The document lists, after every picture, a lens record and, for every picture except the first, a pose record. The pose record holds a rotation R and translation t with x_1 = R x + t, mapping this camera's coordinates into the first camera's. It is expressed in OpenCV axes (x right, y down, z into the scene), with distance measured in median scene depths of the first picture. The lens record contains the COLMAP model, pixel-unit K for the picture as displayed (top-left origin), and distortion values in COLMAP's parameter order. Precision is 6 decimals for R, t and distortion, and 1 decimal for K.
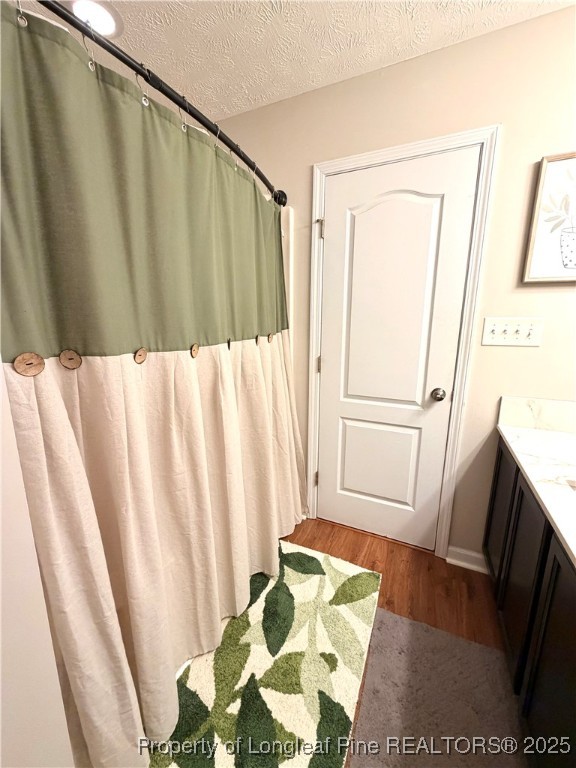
lens RADIAL K [[306.1, 0, 285.7], [0, 306.1, 382.6], [0, 0, 1]] dist [-0.001553, -0.000419]
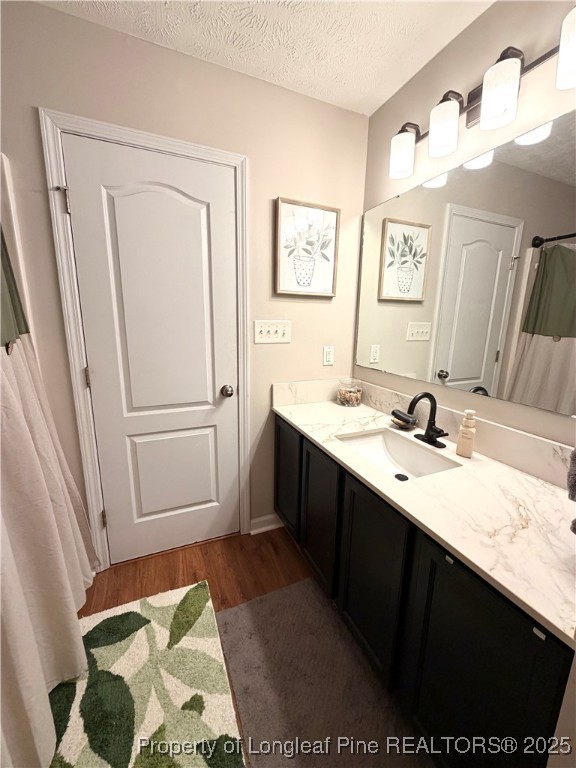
lens RADIAL K [[306.1, 0, 288.8], [0, 306.1, 382.1], [0, 0, 1]] dist [-0.001553, -0.000419]
pose [[0.656847, -0.142025, 0.740528, -0.155070], [0.135537, 0.988343, 0.069332, -0.036951], [-0.741742, 0.054828, 0.668440, 0.112346]]
